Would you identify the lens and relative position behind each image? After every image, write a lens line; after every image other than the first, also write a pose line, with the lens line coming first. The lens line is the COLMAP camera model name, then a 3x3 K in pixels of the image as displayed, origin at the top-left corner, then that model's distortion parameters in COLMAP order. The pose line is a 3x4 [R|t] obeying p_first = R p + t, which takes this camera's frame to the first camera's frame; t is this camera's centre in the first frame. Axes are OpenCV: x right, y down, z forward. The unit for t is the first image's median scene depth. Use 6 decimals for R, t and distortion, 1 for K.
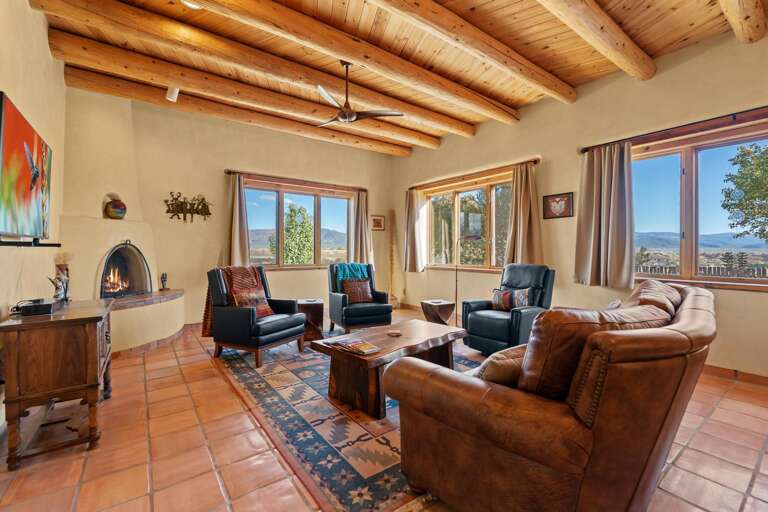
lens RADIAL K [[330.8, 0, 387.4], [0, 330.8, 249.0], [0, 0, 1]] dist [0.000139, -0.000117]
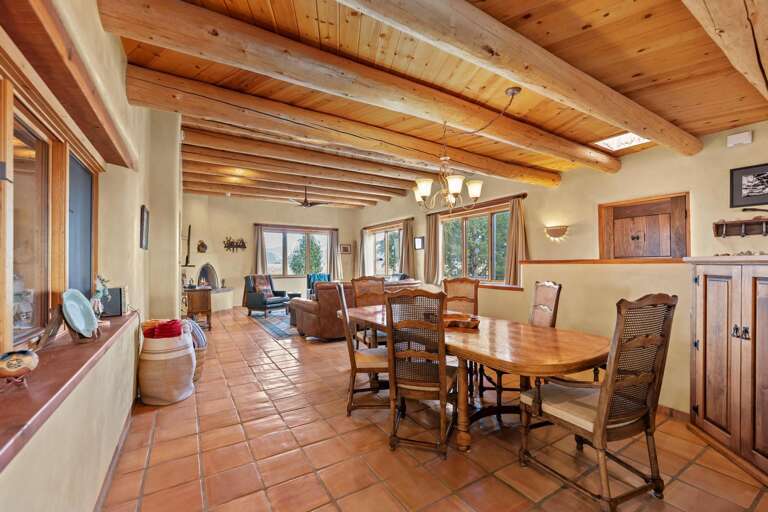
lens RADIAL K [[319.4, 0, 382.6], [0, 319.4, 262.6], [0, 0, 1]] dist [0.000910, 0.000215]
pose [[0.995734, -0.006087, -0.092066, 0.451397], [0.005648, 0.999971, -0.005033, -0.008359], [0.092094, 0.004491, 0.995740, -0.822674]]
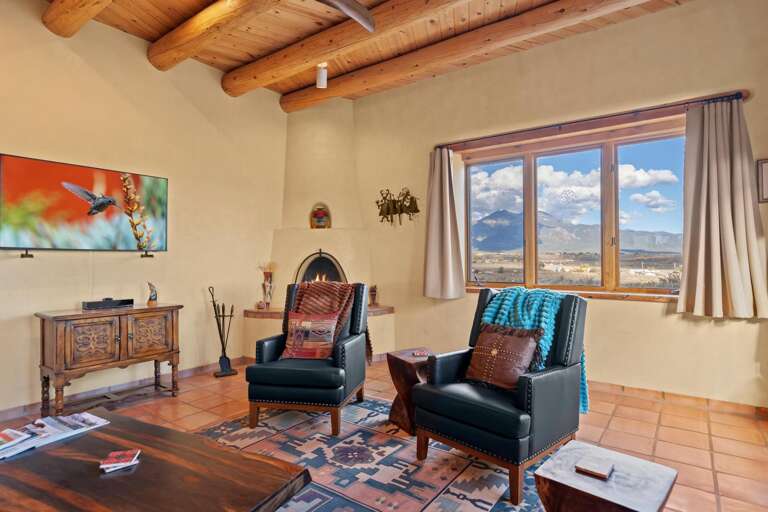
lens RADIAL K [[421.4, 0, 385.1], [0, 421.4, 258.4], [0, 0, 1]] dist [-0.000380, -0.000456]
pose [[0.289169, 0.000552, -0.957278, 0.399523], [0.004646, 0.999987, 0.001980, -0.001102], [0.957267, -0.005020, 0.289163, 0.739019]]
